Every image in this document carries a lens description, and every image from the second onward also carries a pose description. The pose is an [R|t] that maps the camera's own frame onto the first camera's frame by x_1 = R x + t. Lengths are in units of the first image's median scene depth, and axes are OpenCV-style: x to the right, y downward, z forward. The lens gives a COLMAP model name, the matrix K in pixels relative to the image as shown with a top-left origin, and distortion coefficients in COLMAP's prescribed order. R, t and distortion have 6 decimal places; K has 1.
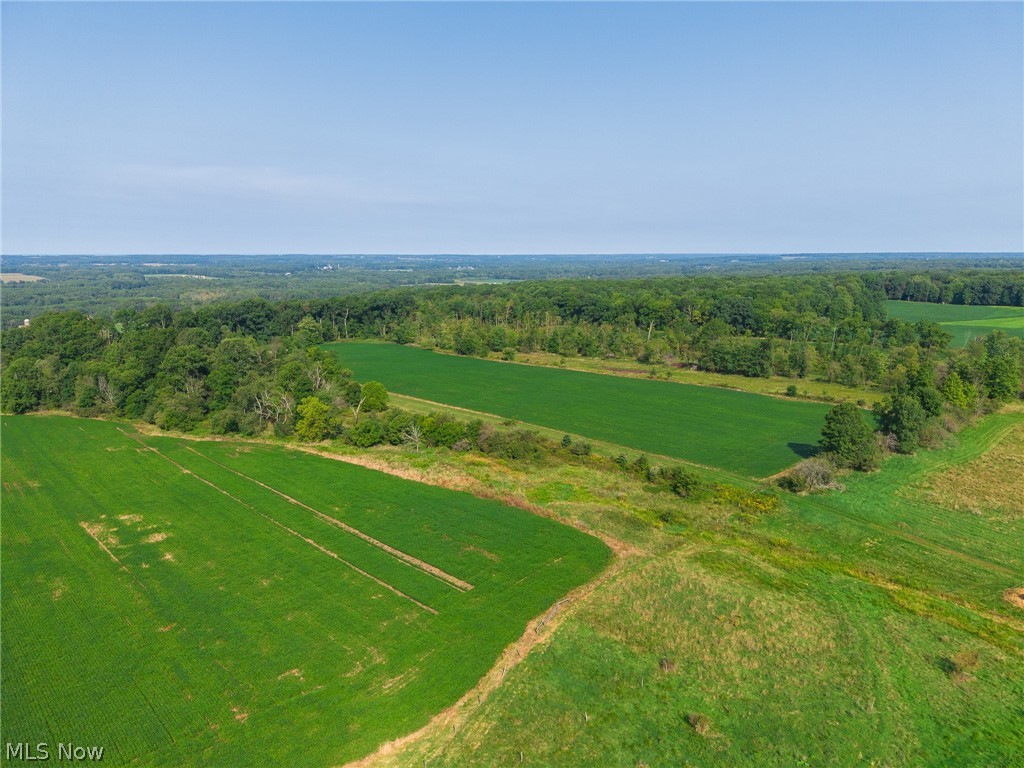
lens RADIAL K [[686.4, 0, 512.1], [0, 686.4, 385.1], [0, 0, 1]] dist [0.023033, -0.020641]
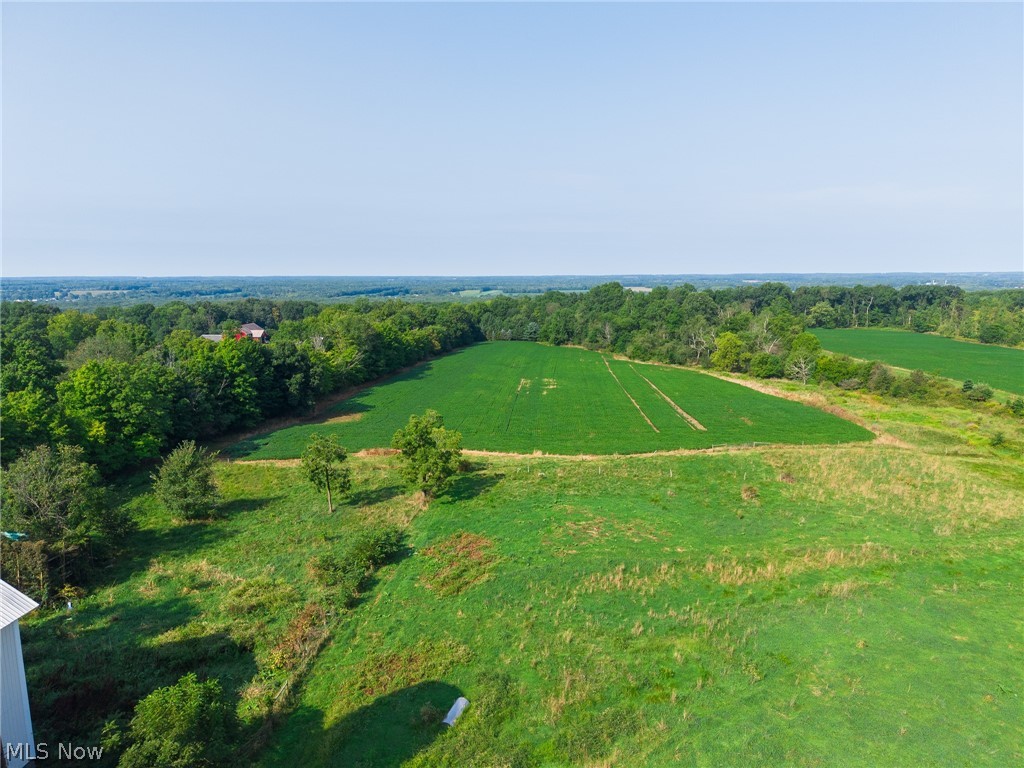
lens RADIAL K [[686.4, 0, 510.9], [0, 686.4, 386.3], [0, 0, 1]] dist [0.023033, -0.020641]
pose [[0.687857, 0.112649, -0.717051, 0.183542], [-0.131207, 0.990907, 0.029806, 0.078149], [0.713889, 0.073580, 0.696383, -0.016126]]
